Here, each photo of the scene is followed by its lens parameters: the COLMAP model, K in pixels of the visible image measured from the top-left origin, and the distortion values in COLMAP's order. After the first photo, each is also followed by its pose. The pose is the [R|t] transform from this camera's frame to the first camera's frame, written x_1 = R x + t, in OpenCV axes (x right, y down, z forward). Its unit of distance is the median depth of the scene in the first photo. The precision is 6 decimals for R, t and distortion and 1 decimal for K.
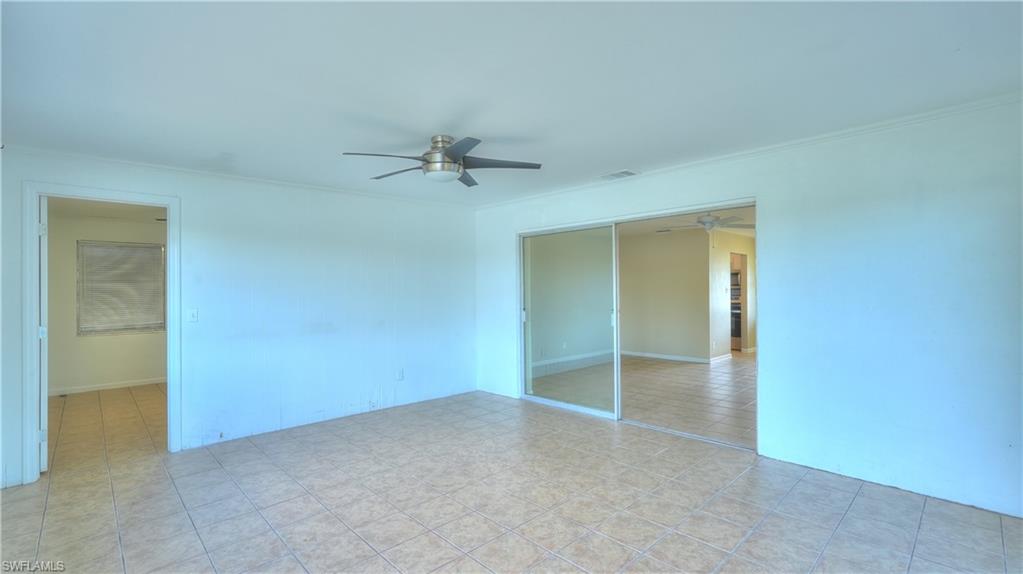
lens RADIAL K [[464.5, 0, 503.5], [0, 464.5, 288.0], [0, 0, 1]] dist [-0.025965, -0.000173]
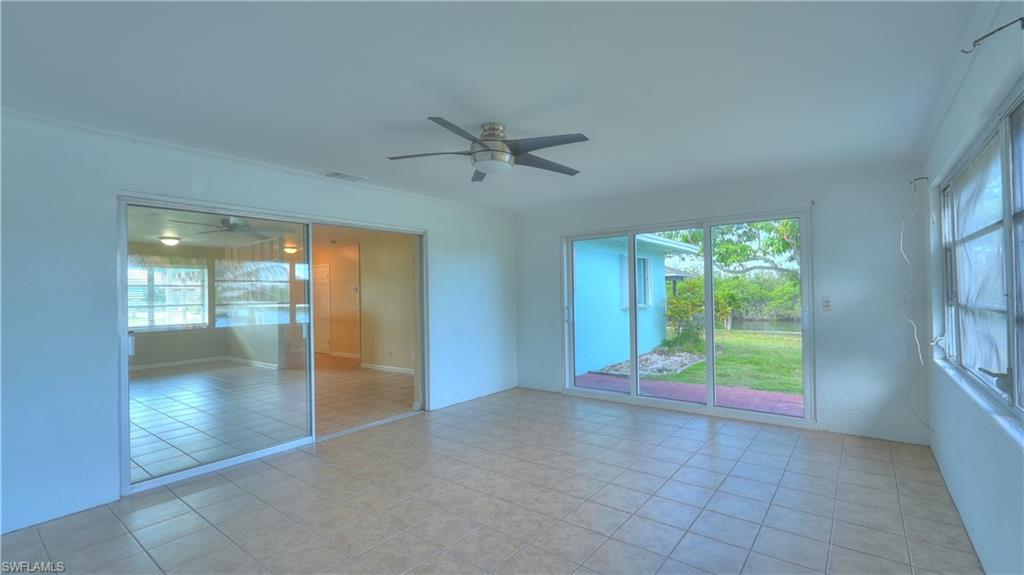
lens RADIAL K [[452.4, 0, 512.0], [0, 452.4, 287.5], [0, 0, 1]] dist [-0.009401, 0.000199]
pose [[-0.155587, 0.024666, 0.987514, -0.973447], [0.017721, 0.999597, -0.022176, 0.011928], [-0.987663, 0.014049, -0.155961, 1.047213]]
